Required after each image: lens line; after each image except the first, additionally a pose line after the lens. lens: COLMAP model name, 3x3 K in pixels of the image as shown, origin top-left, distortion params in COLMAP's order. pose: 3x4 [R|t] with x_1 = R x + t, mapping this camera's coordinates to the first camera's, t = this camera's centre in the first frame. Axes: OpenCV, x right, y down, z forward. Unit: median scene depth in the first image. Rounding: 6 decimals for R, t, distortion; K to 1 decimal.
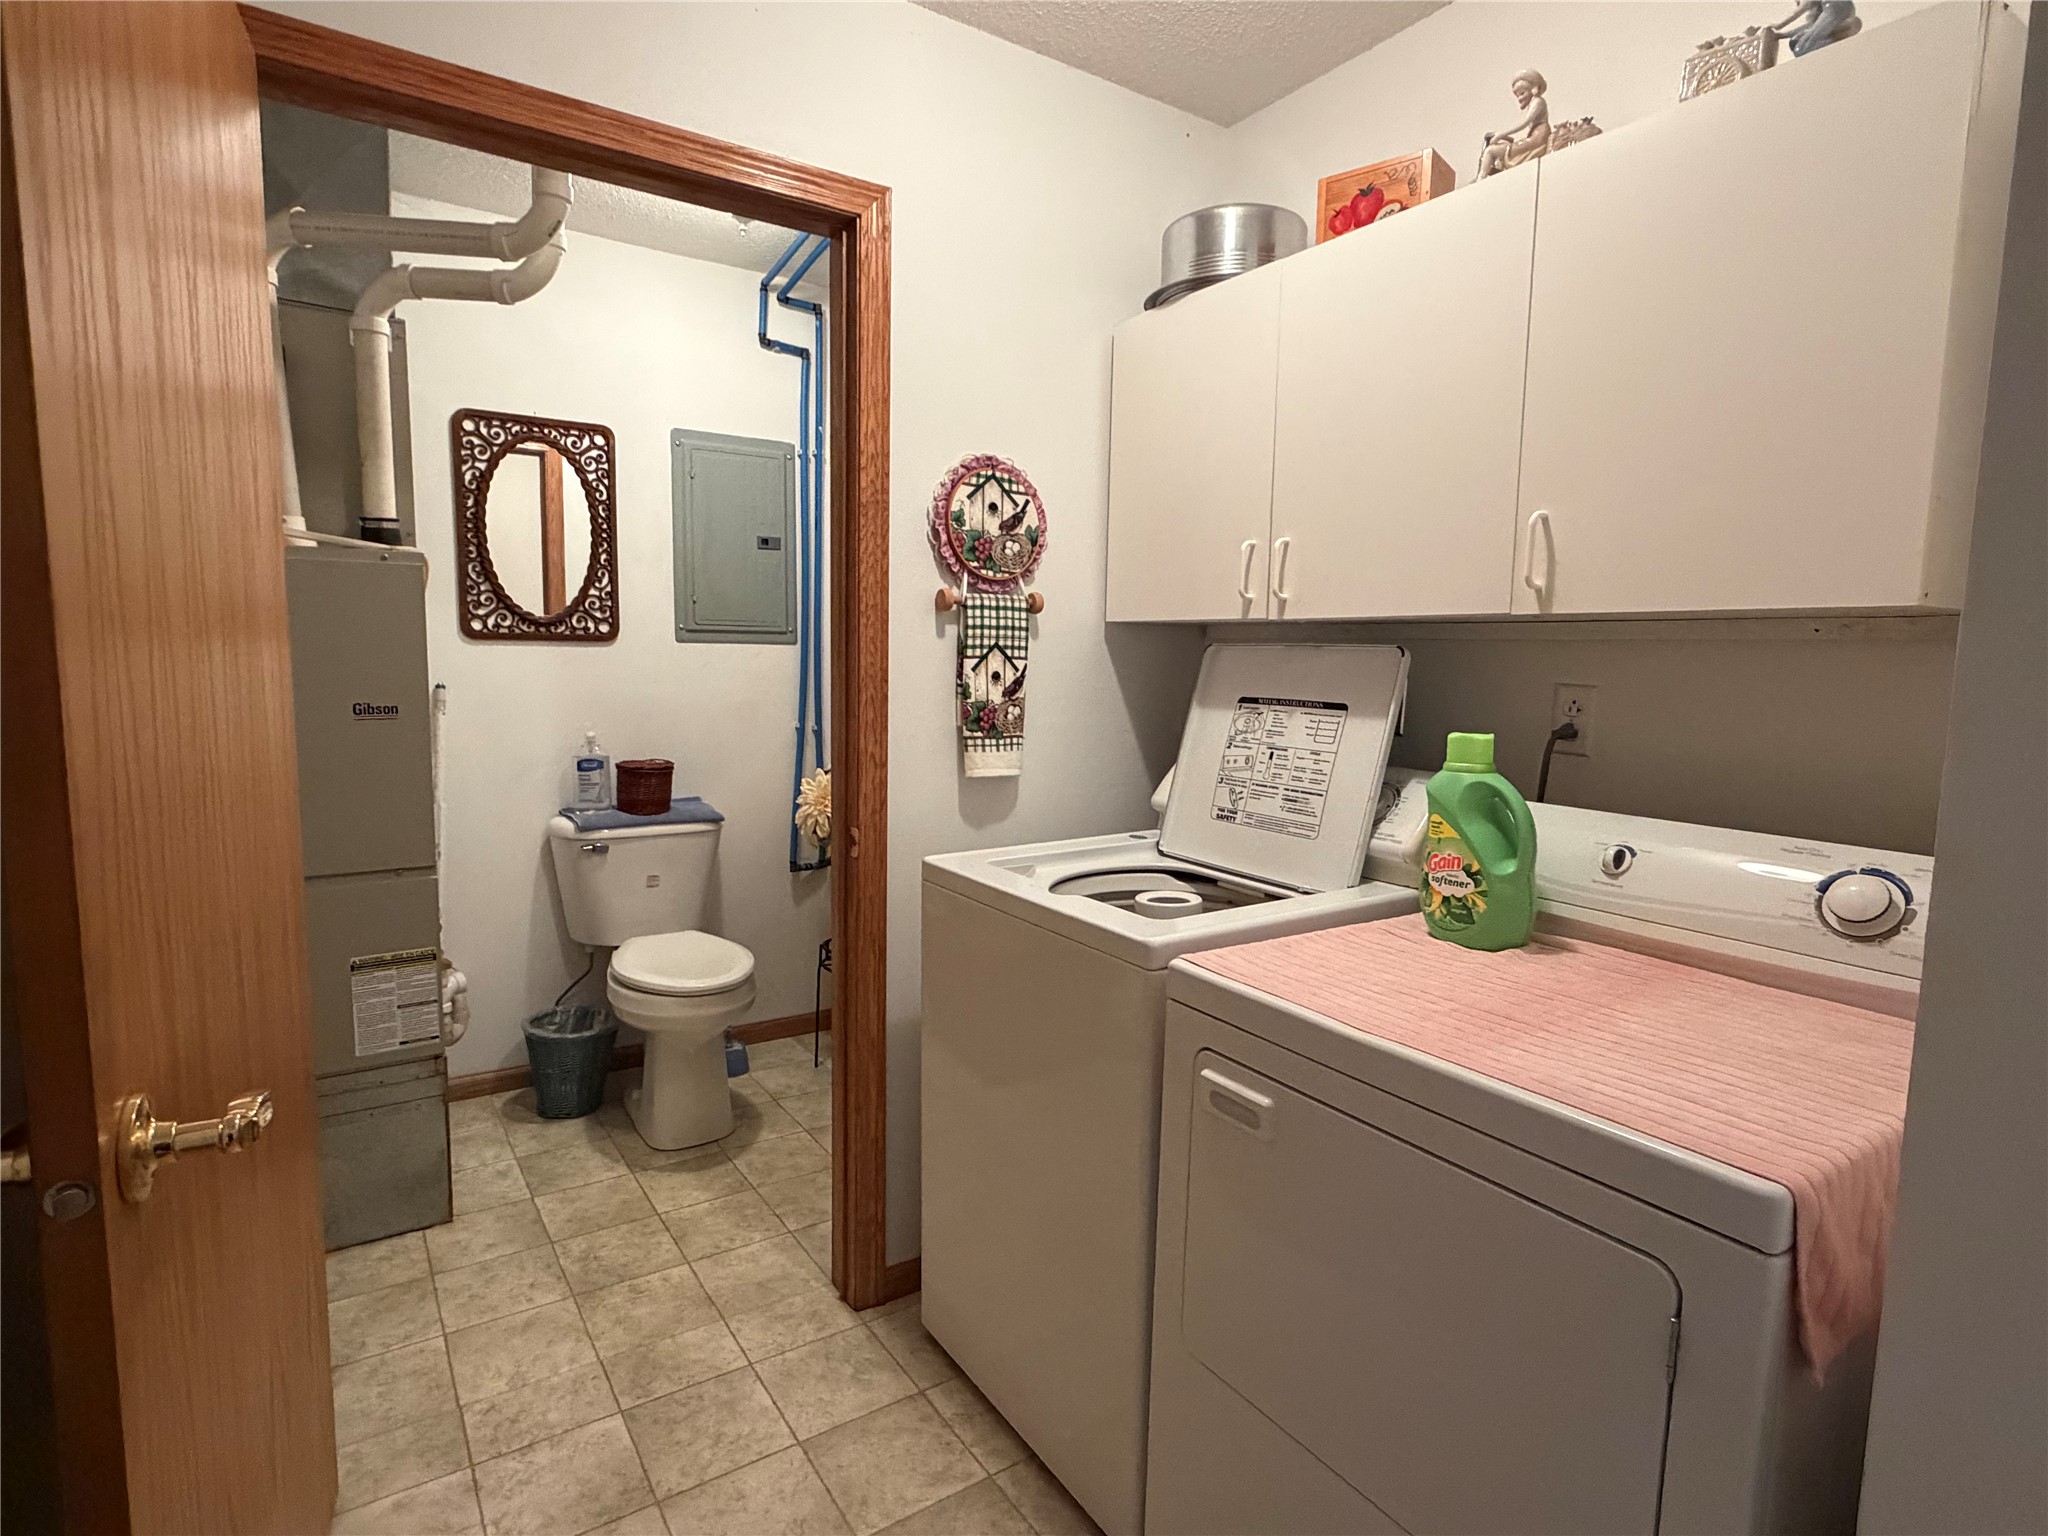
lens RADIAL K [[1084.4, 0, 1030.9], [0, 1084.4, 771.6], [0, 0, 1]] dist [0.000401, -0.003419]
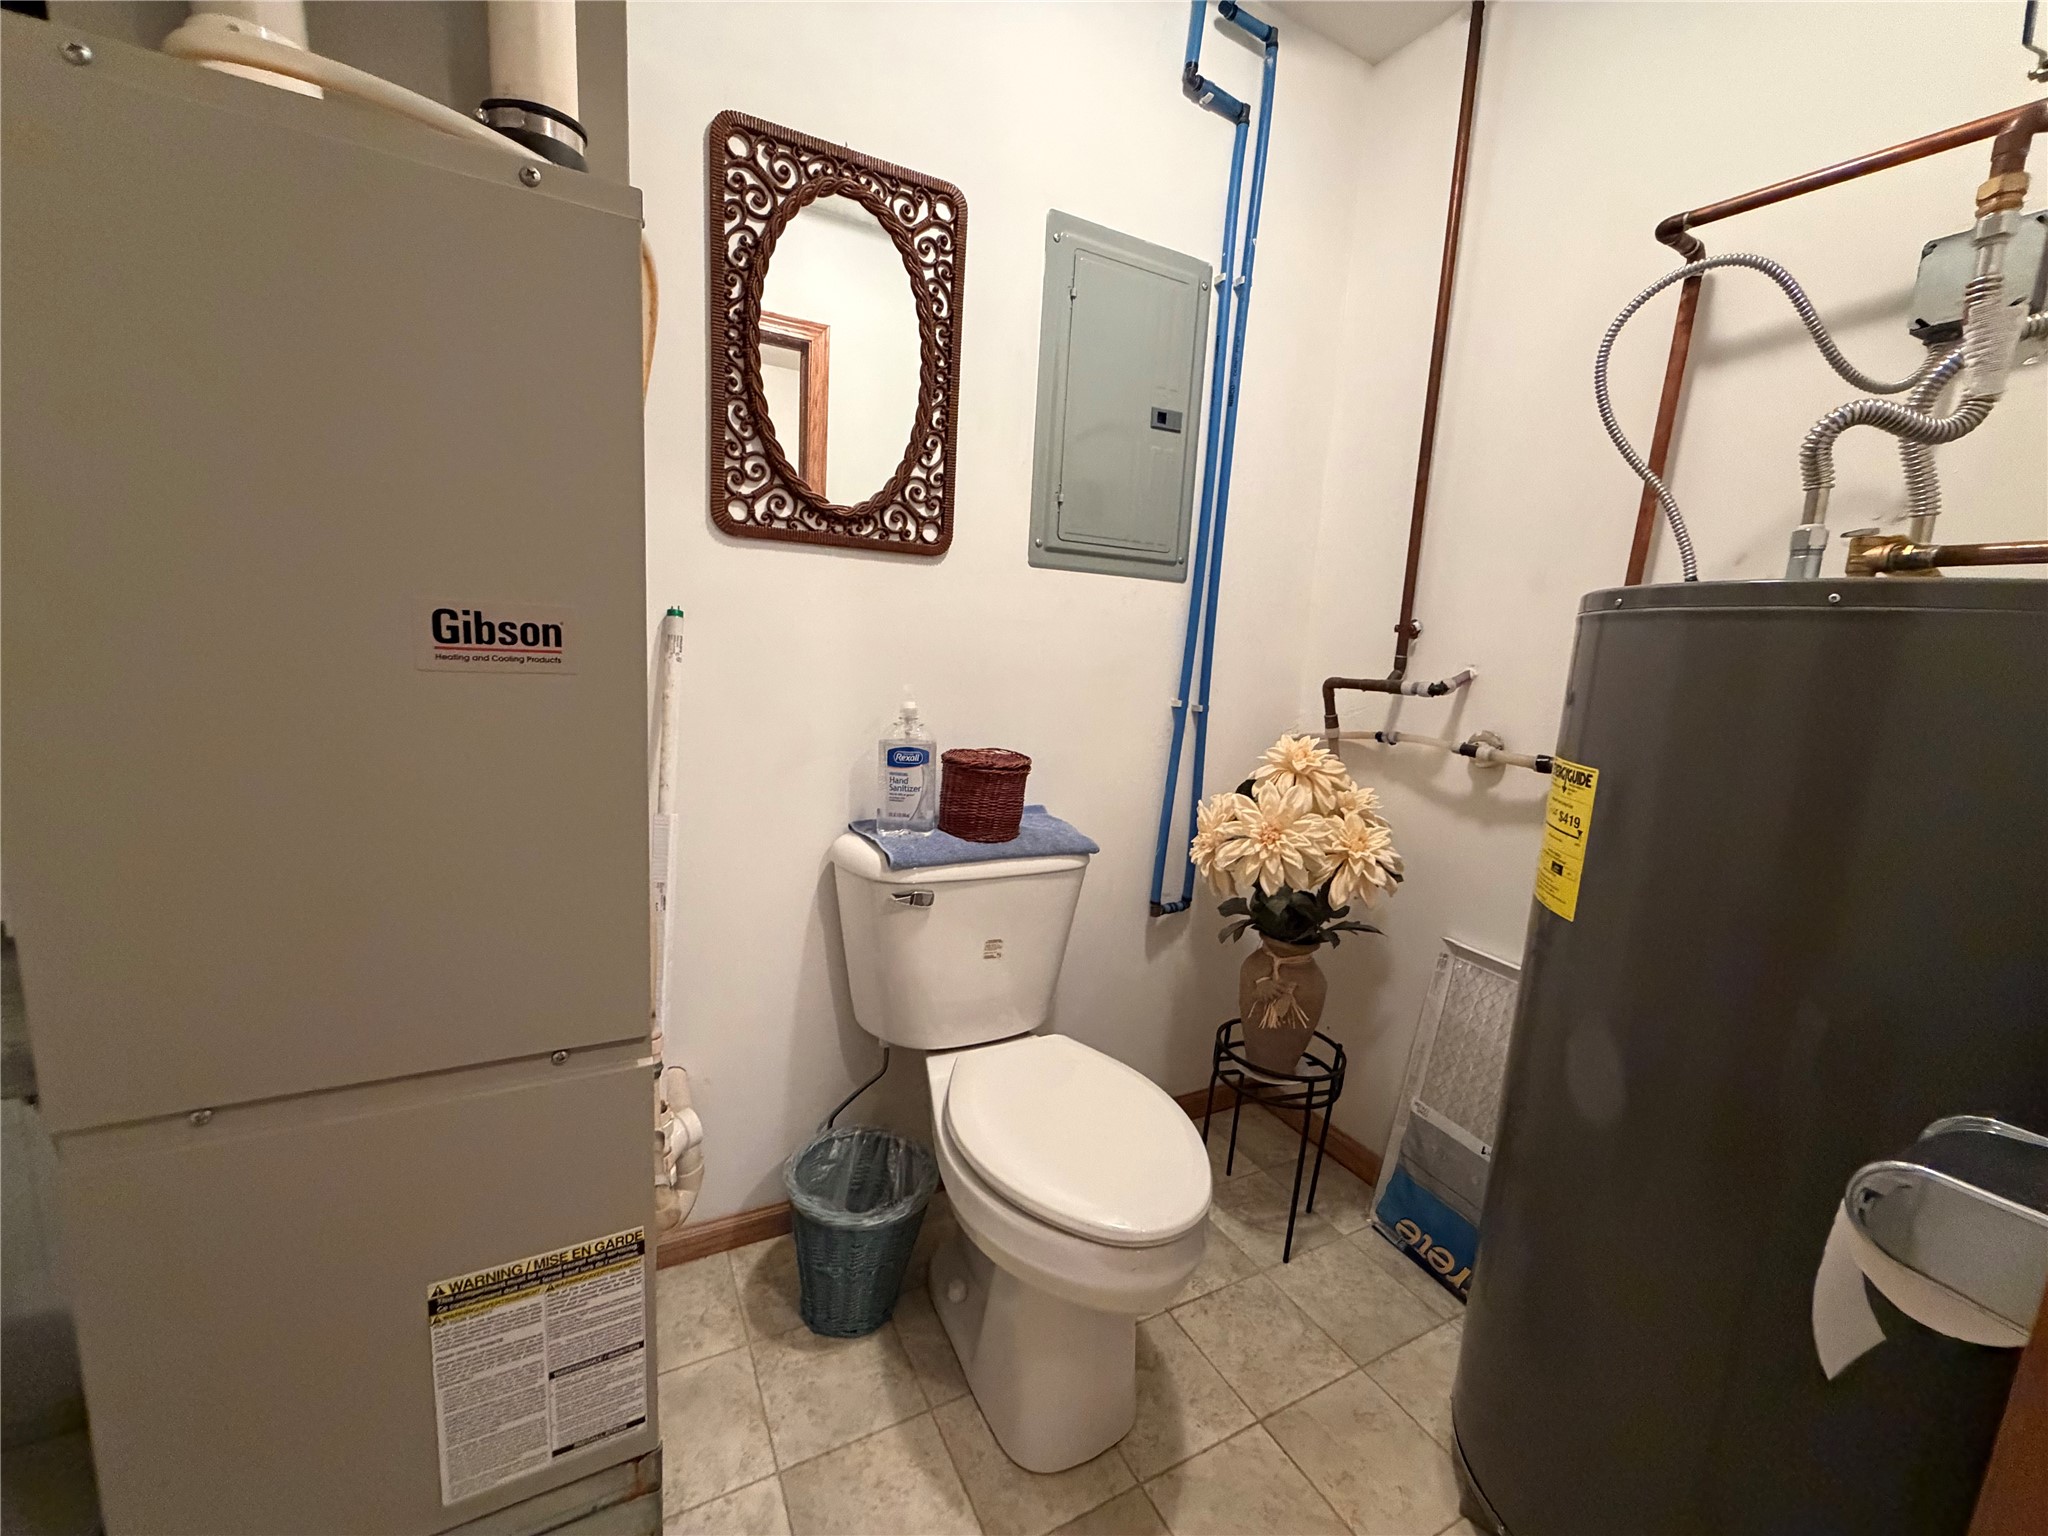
lens RADIAL K [[825.3, 0, 1019.8], [0, 825.3, 769.2], [0, 0, 1]] dist [-0.000729, 0.000064]
pose [[0.993515, 0.058310, -0.097615, -0.298489], [-0.053640, 0.997318, 0.049801, -0.025545], [0.100257, -0.044242, 0.993977, 0.548405]]
